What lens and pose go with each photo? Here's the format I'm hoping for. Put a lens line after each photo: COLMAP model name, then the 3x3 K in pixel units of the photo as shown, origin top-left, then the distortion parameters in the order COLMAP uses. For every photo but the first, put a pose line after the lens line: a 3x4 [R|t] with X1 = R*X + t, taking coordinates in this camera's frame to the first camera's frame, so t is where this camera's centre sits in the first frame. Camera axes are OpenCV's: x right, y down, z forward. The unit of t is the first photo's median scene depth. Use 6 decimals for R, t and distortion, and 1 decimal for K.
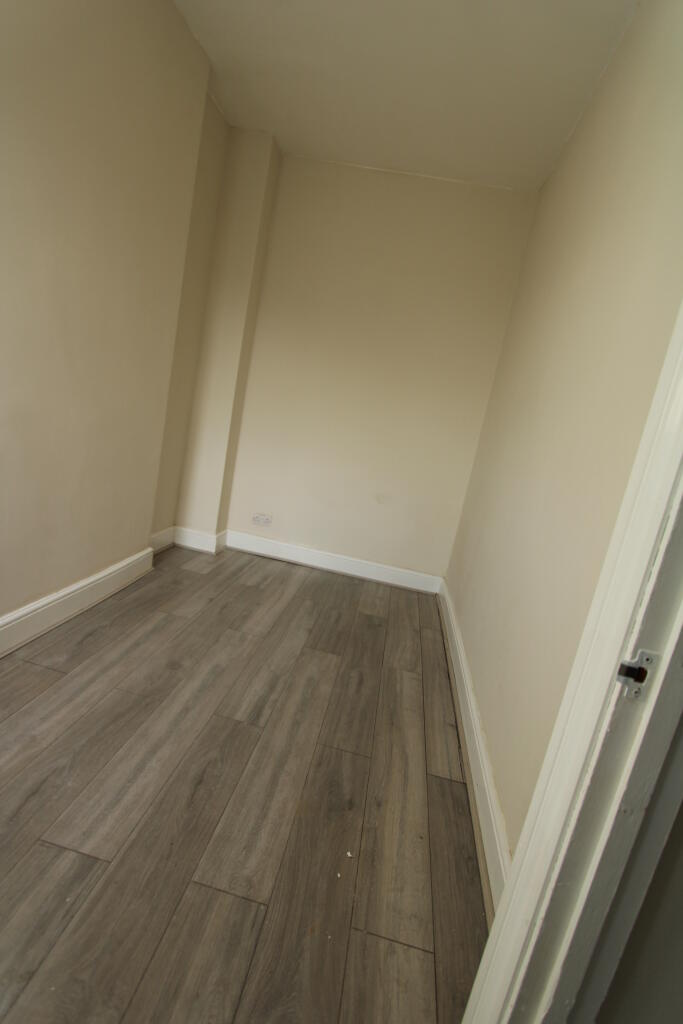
lens RADIAL K [[490.4, 0, 334.0], [0, 490.4, 510.4], [0, 0, 1]] dist [-0.010399, 0.001697]
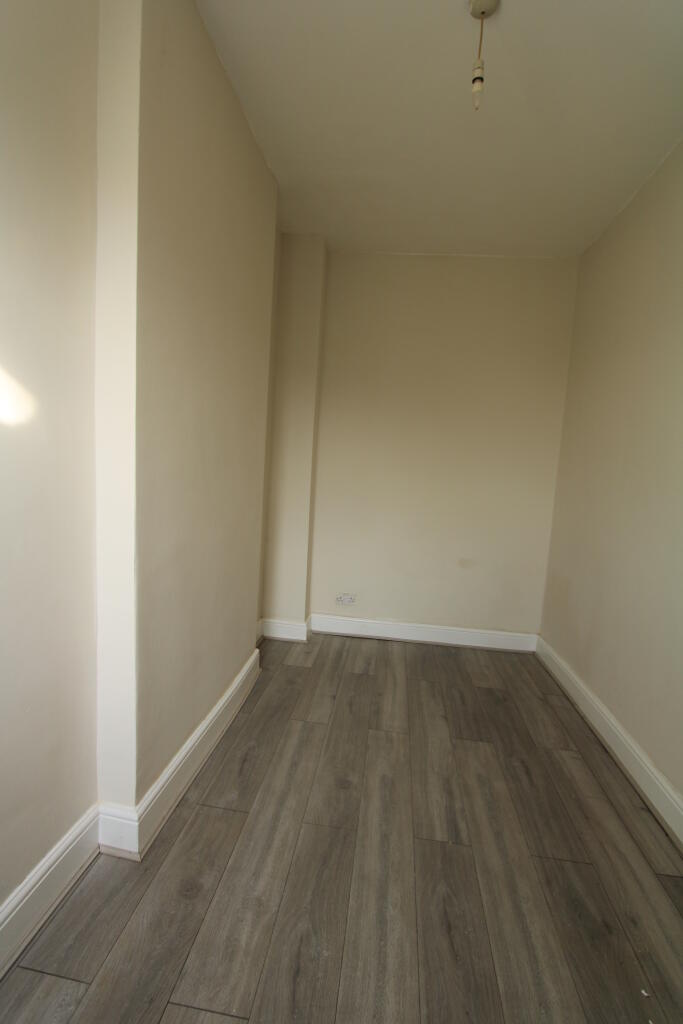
lens RADIAL K [[490.4, 0, 333.0], [0, 490.4, 512.7], [0, 0, 1]] dist [-0.010399, 0.001697]
pose [[0.991277, -0.131170, 0.012846, -0.294003], [0.131790, 0.987524, -0.086190, -0.129901], [-0.001380, 0.087131, 0.996196, -0.000585]]
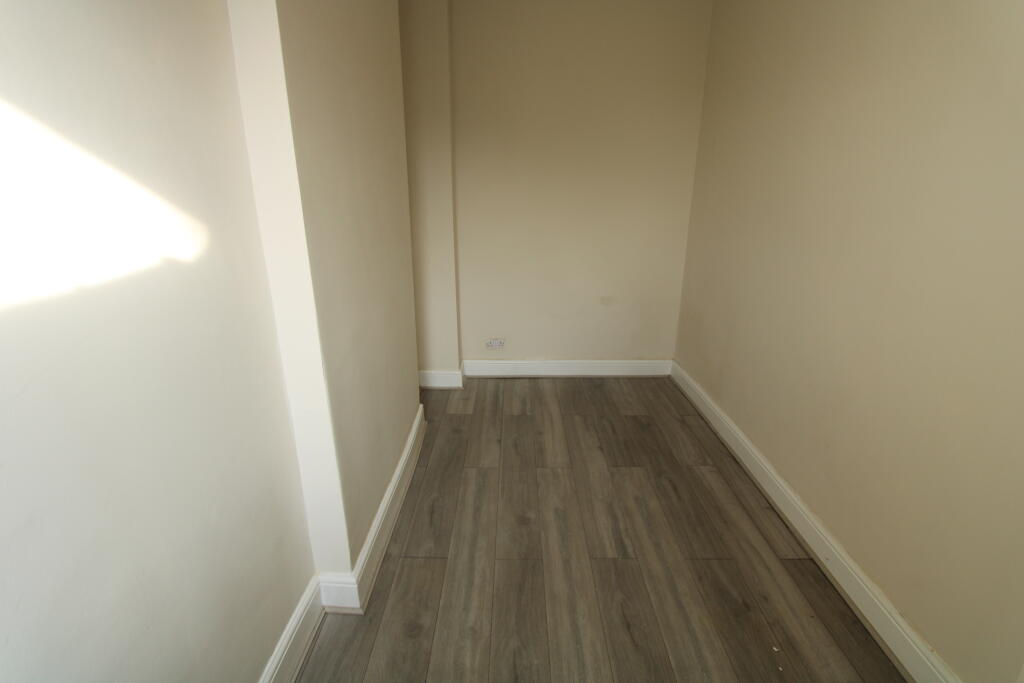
lens RADIAL K [[490.4, 0, 513.4], [0, 490.4, 334.2], [0, 0, 1]] dist [-0.010399, 0.001697]
pose [[0.971009, -0.221450, 0.090005, -0.360091], [0.207588, 0.967879, 0.141837, -0.252644], [-0.118524, -0.119042, 0.985790, -0.031452]]
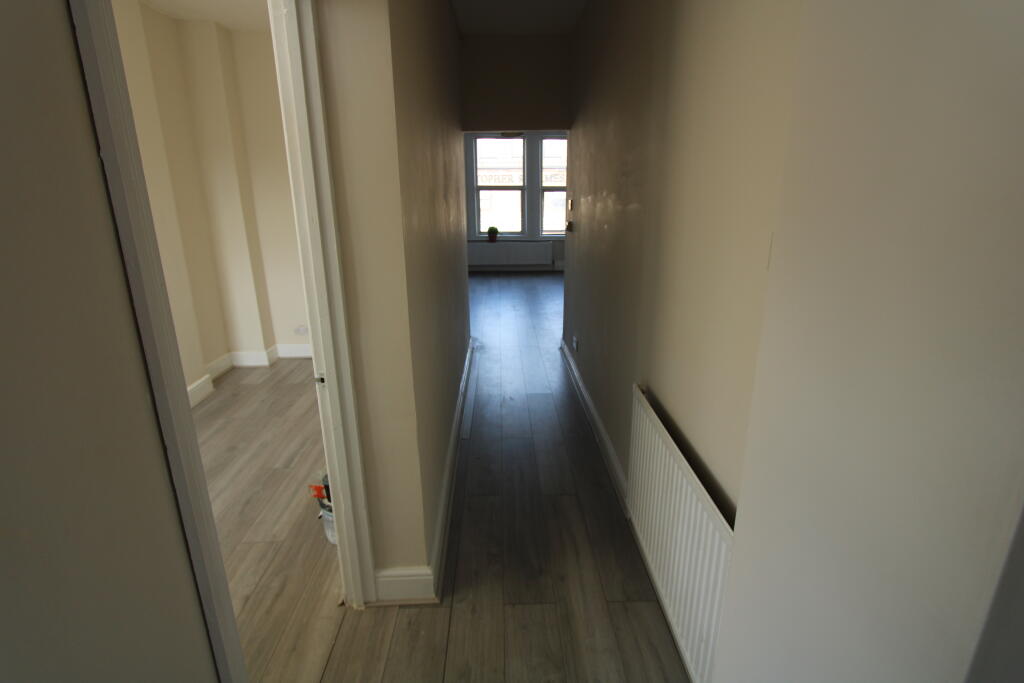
lens RADIAL K [[490.4, 0, 516.6], [0, 490.4, 330.6], [0, 0, 1]] dist [-0.010399, 0.001697]
pose [[0.963448, -0.238180, 0.122634, 0.407479], [0.223858, 0.967224, 0.119854, -0.012121], [-0.147161, -0.088020, 0.985188, -0.549937]]
